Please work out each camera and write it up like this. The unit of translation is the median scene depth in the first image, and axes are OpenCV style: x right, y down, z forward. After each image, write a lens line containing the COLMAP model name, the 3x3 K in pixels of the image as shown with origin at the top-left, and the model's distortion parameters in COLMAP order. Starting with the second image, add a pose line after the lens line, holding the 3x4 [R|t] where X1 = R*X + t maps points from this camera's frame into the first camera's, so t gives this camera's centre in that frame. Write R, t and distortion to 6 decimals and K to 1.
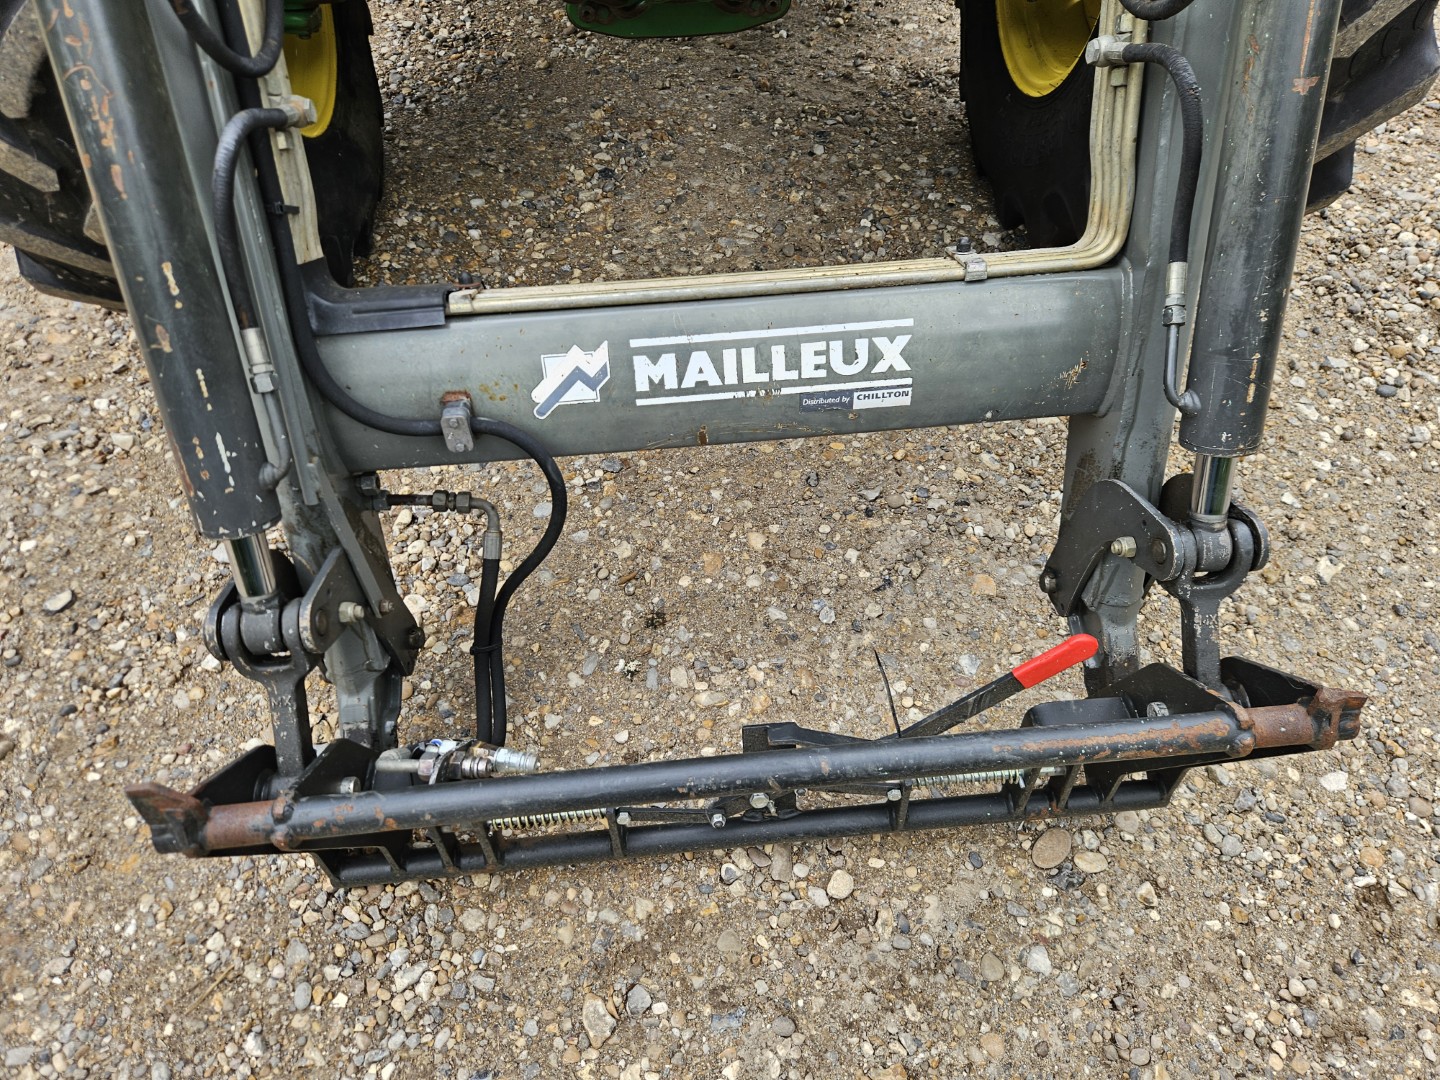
lens RADIAL K [[957.6, 0, 730.4], [0, 957.6, 522.1], [0, 0, 1]] dist [0.073261, -0.060662]
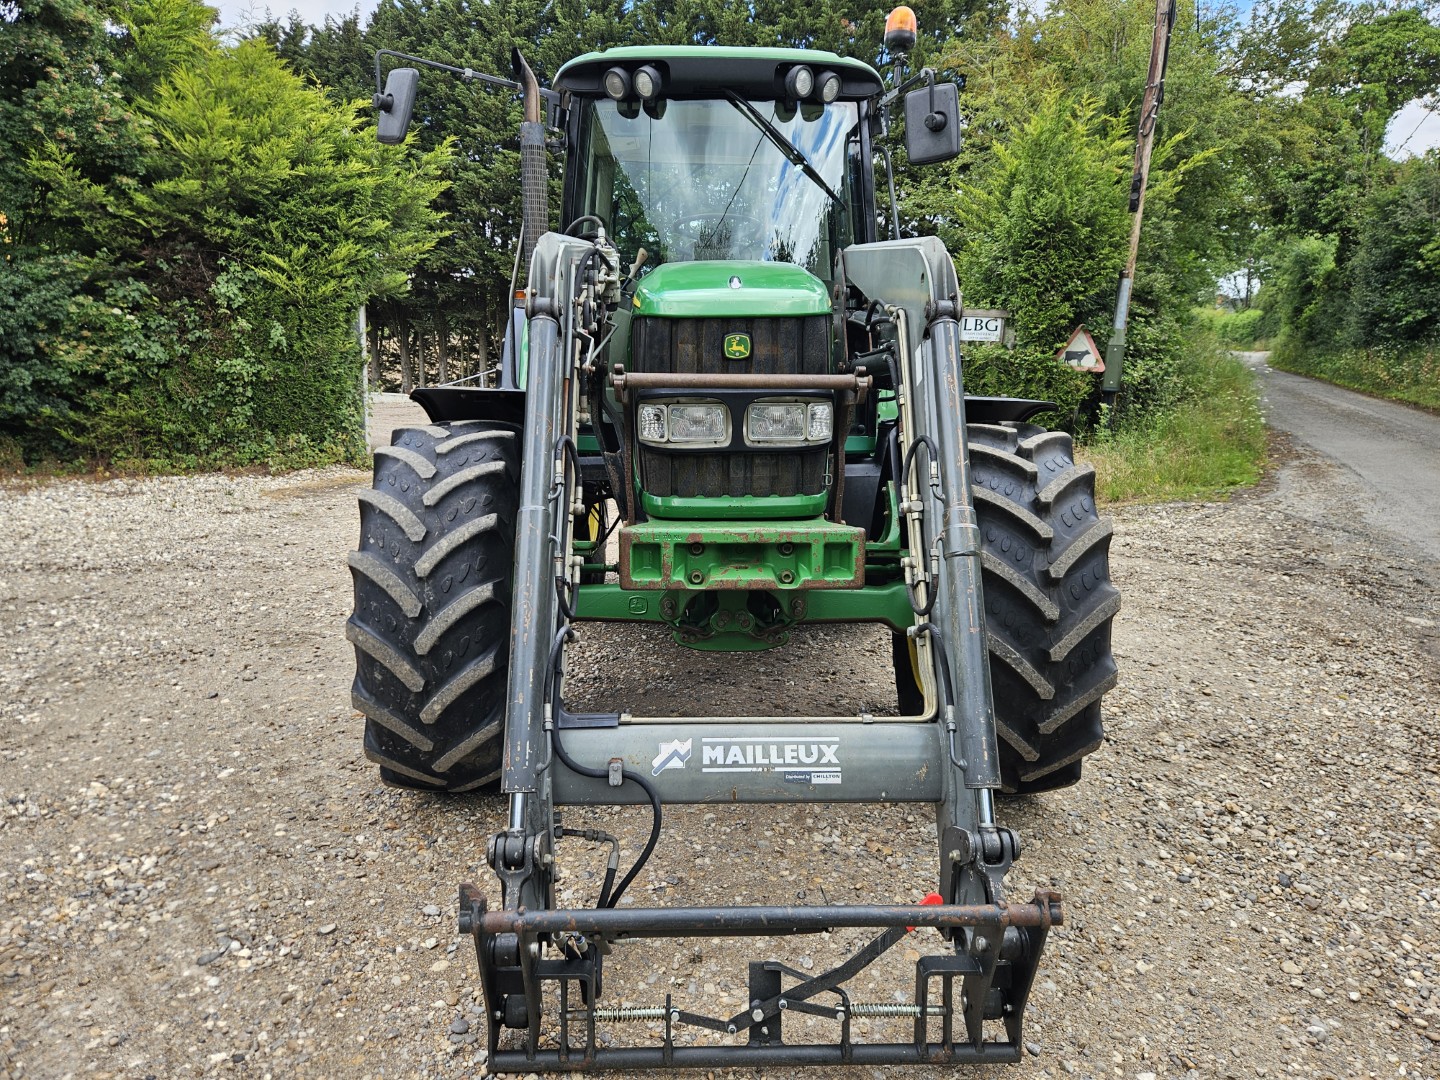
lens RADIAL K [[957.6, 0, 730.4], [0, 957.6, 522.1], [0, 0, 1]] dist [0.073261, -0.060662]
pose [[0.998606, 0.030081, -0.043364, 0.024656], [-0.051181, 0.752460, -0.656647, 0.617393], [0.012877, 0.657951, 0.752951, -0.659689]]
